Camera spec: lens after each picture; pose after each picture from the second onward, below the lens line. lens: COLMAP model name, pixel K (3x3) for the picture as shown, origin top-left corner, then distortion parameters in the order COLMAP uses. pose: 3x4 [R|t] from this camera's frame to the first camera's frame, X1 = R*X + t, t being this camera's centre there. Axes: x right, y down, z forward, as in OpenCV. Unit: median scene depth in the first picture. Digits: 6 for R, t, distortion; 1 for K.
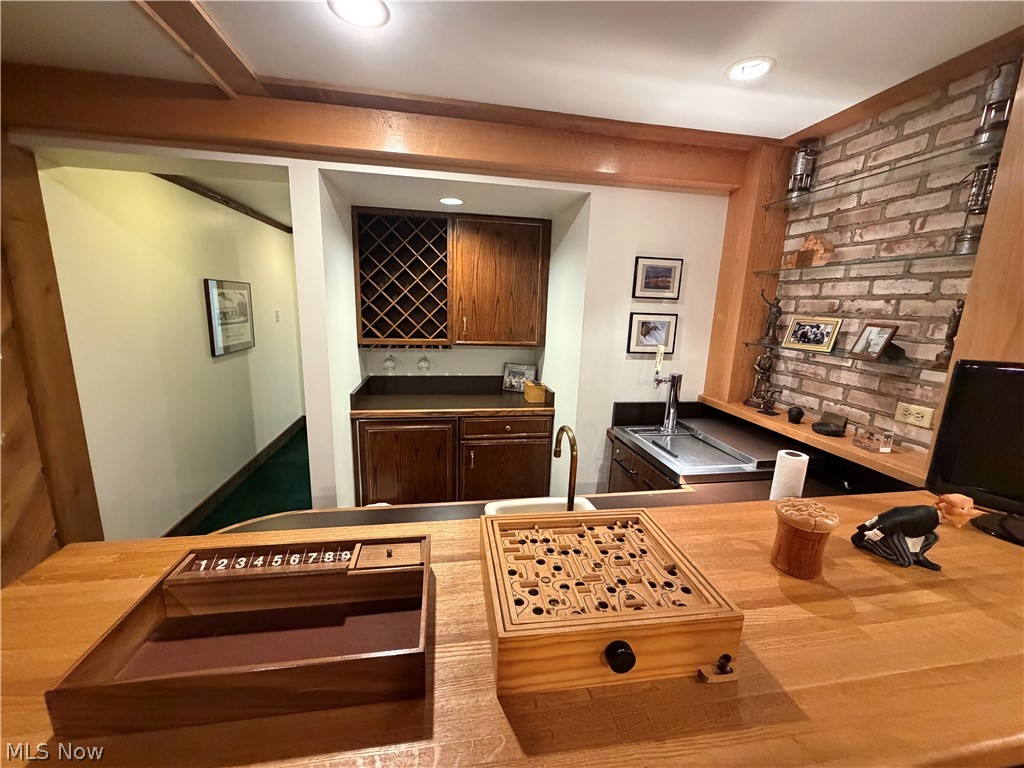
lens RADIAL K [[408.6, 0, 508.6], [0, 408.6, 384.7], [0, 0, 1]] dist [-0.000344, 0.000136]
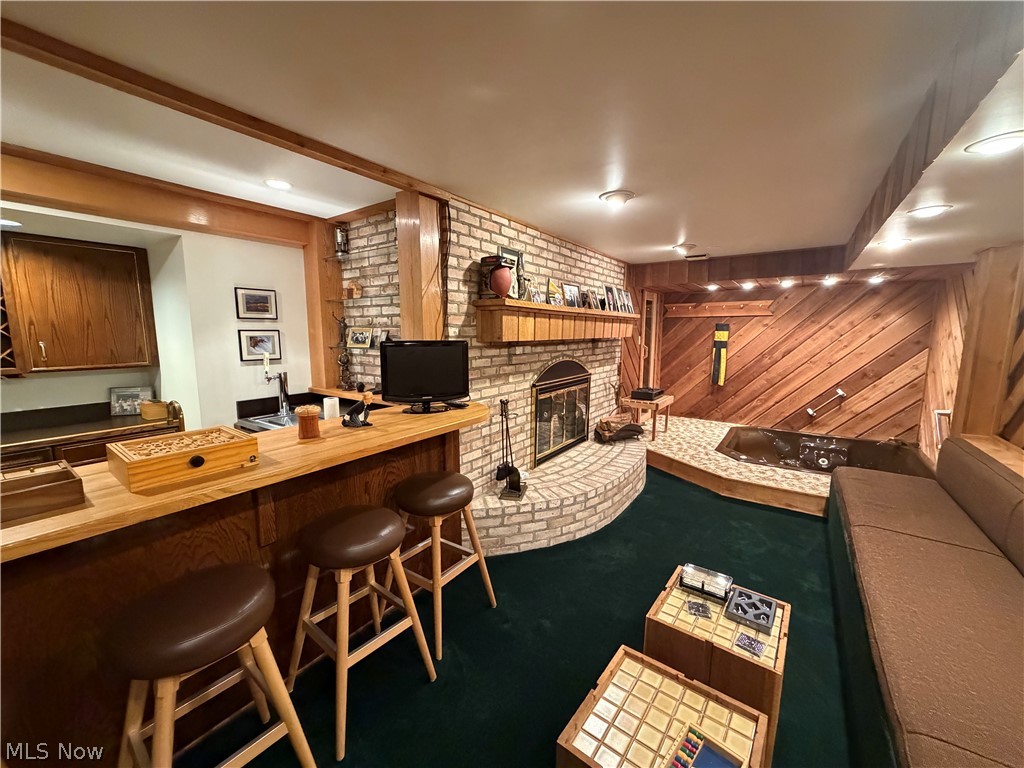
lens RADIAL K [[408.6, 0, 509.2], [0, 408.6, 385.3], [0, 0, 1]] dist [-0.000344, 0.000136]
pose [[0.711100, -0.126553, 0.691607, -0.007642], [0.162897, 0.986557, 0.013037, 0.139011], [-0.683960, 0.103390, 0.722156, -0.584178]]
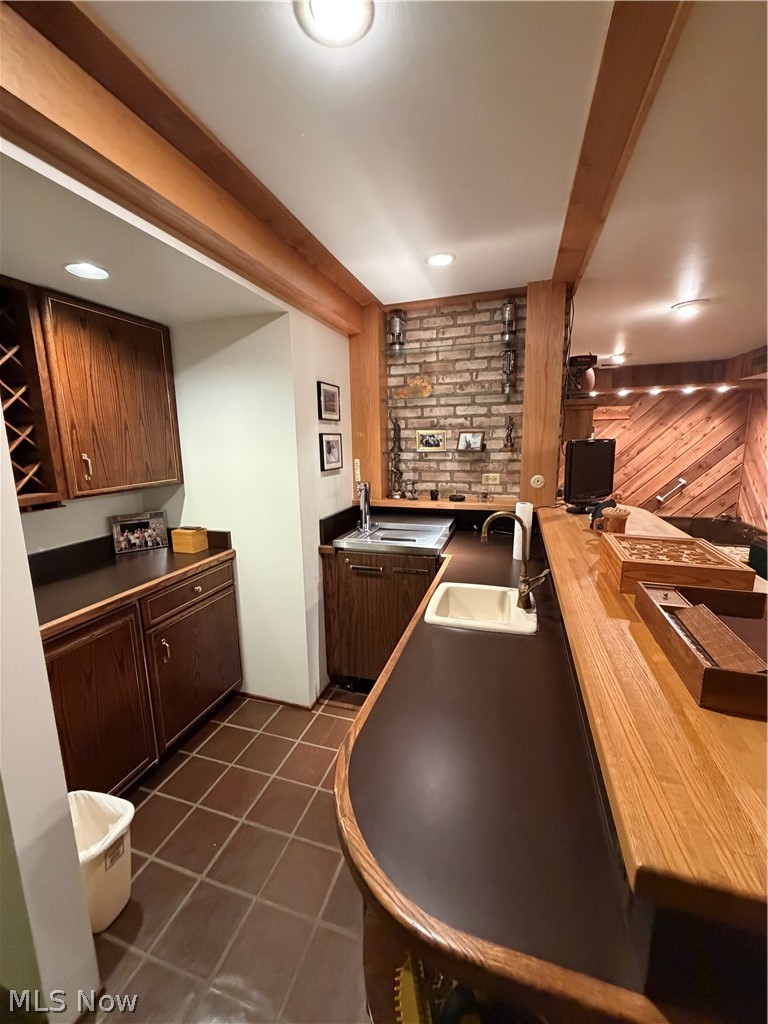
lens RADIAL K [[408.6, 0, 383.3], [0, 408.6, 508.5], [0, 0, 1]] dist [-0.000344, 0.000136]
pose [[0.464924, -0.191087, 0.864484, -0.684296], [0.209400, 0.972460, 0.102337, -0.069786], [-0.860231, 0.133444, 0.492133, 0.417449]]
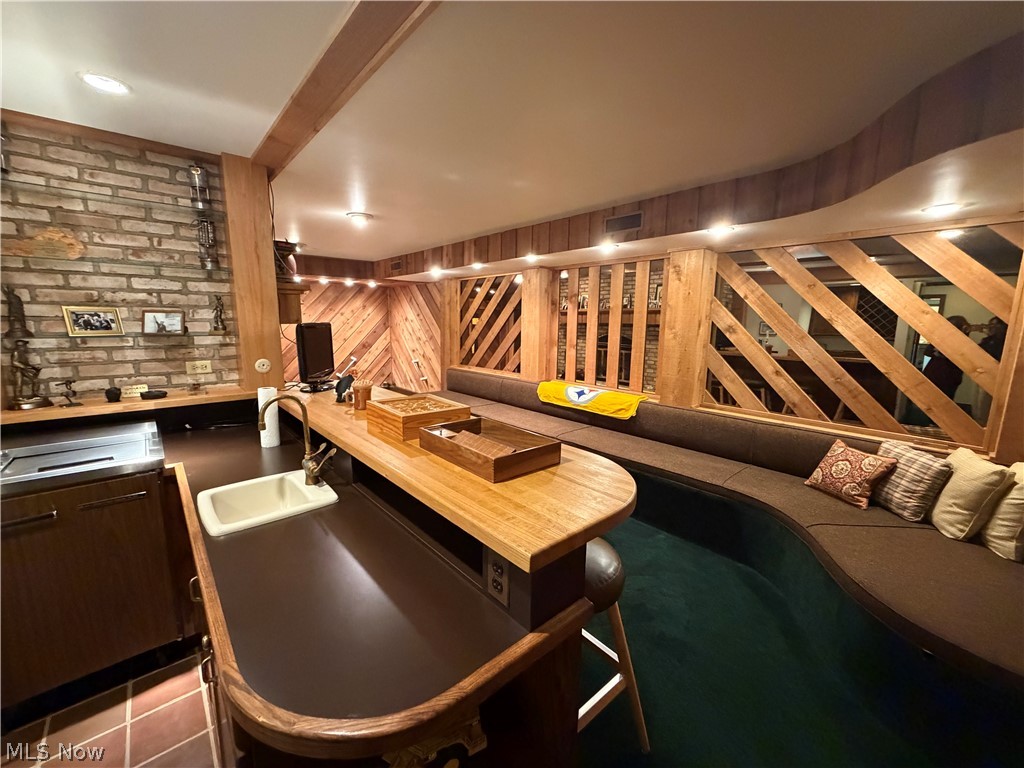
lens RADIAL K [[408.6, 0, 508.9], [0, 408.6, 385.3], [0, 0, 1]] dist [-0.000344, 0.000136]
pose [[-0.521044, -0.173526, 0.835705, -0.765493], [0.145190, 0.946826, 0.287123, -0.111035], [-0.841091, 0.270939, -0.468143, 0.595810]]
